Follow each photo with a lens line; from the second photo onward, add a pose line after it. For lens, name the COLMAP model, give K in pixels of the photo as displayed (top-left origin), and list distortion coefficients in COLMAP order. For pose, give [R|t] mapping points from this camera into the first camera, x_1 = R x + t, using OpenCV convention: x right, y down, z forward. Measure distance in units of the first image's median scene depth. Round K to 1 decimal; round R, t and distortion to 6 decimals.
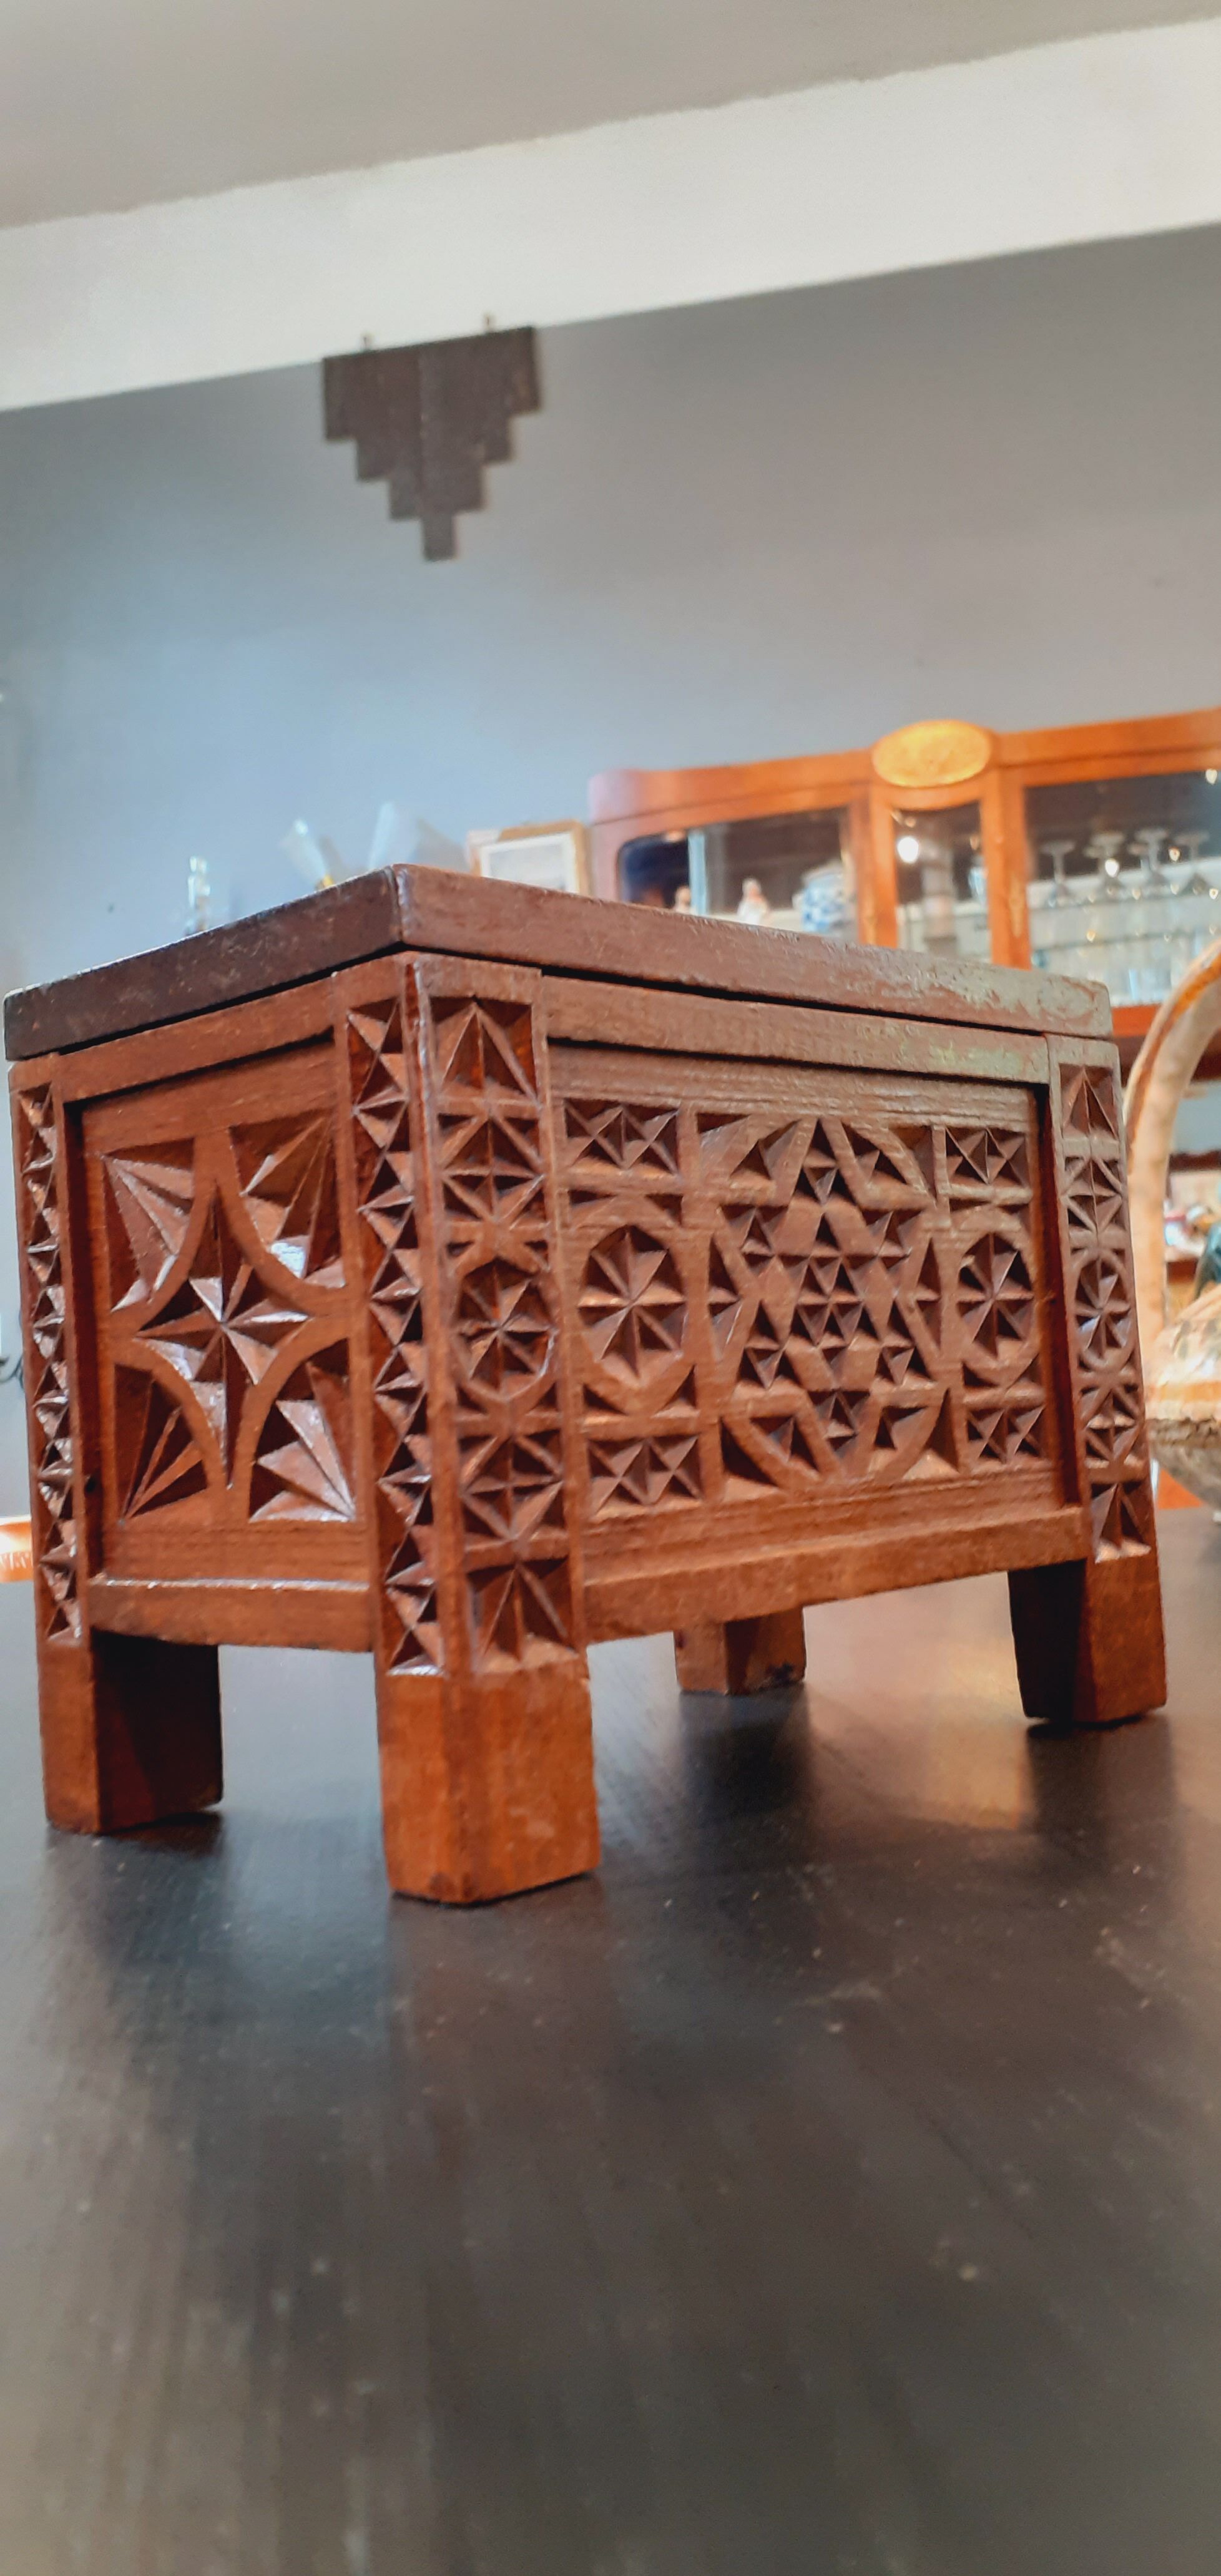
lens RADIAL K [[2170.5, 0, 607.3], [0, 2170.5, 1233.2], [0, 0, 1]] dist [0.187922, -0.574207]
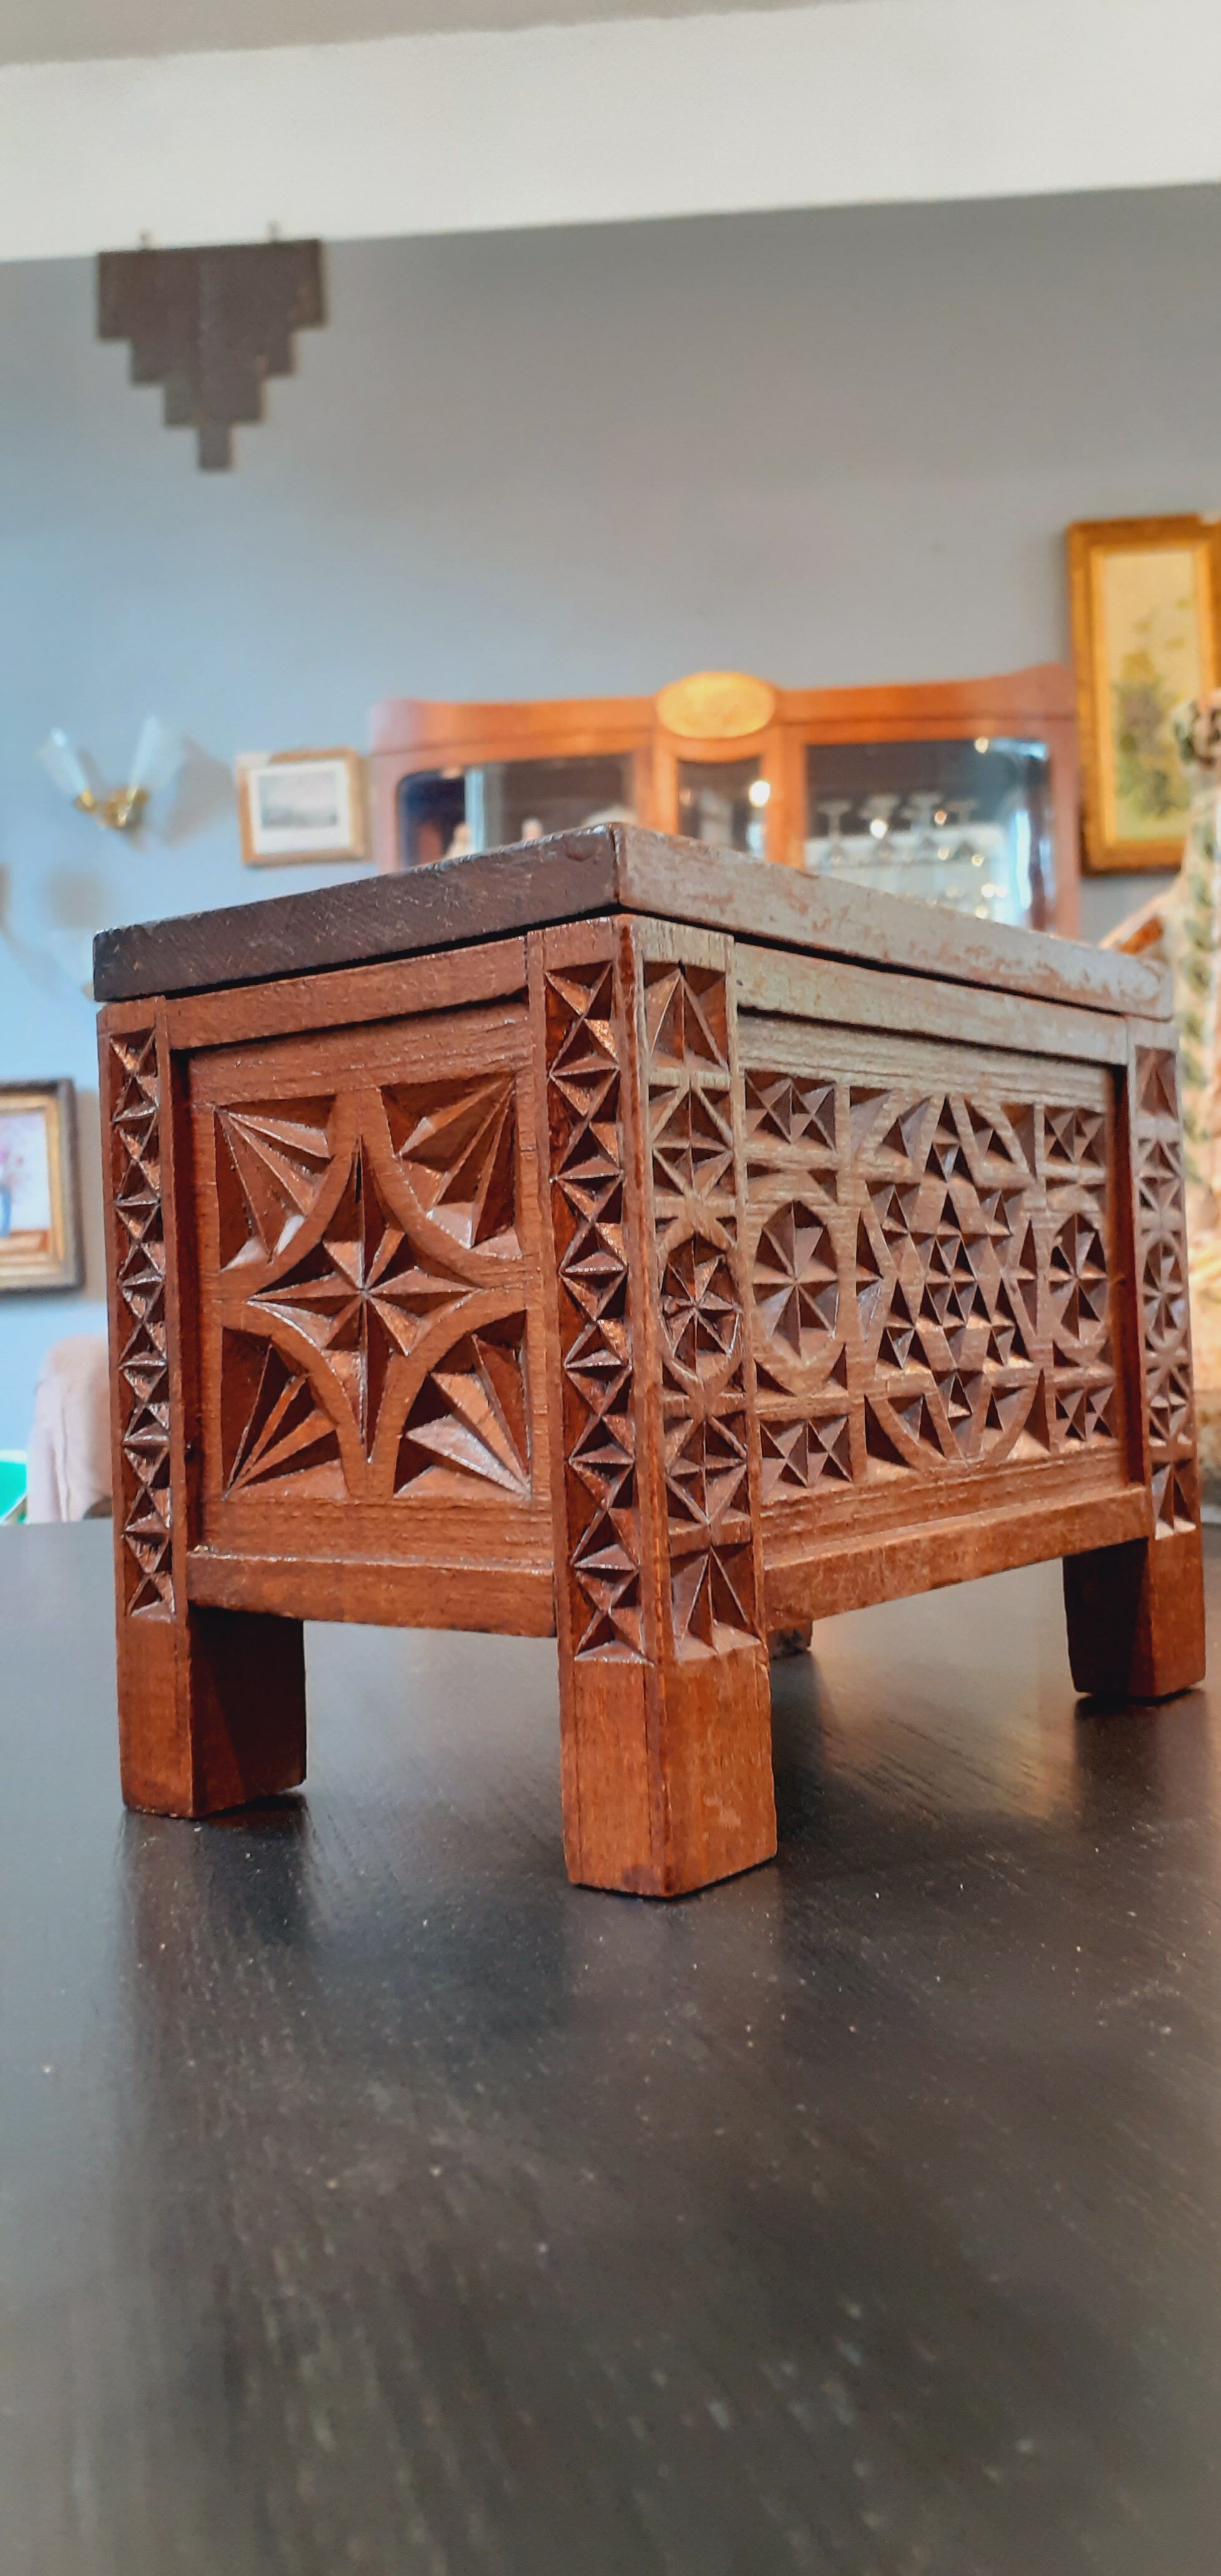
lens RADIAL K [[2170.5, 0, 607.3], [0, 2170.5, 1233.2], [0, 0, 1]] dist [0.187922, -0.574207]
pose [[0.990514, 0.027720, 0.134585, -0.188944], [-0.031483, 0.999168, 0.025915, -0.011037], [-0.133754, -0.029906, 0.990563, 0.038210]]
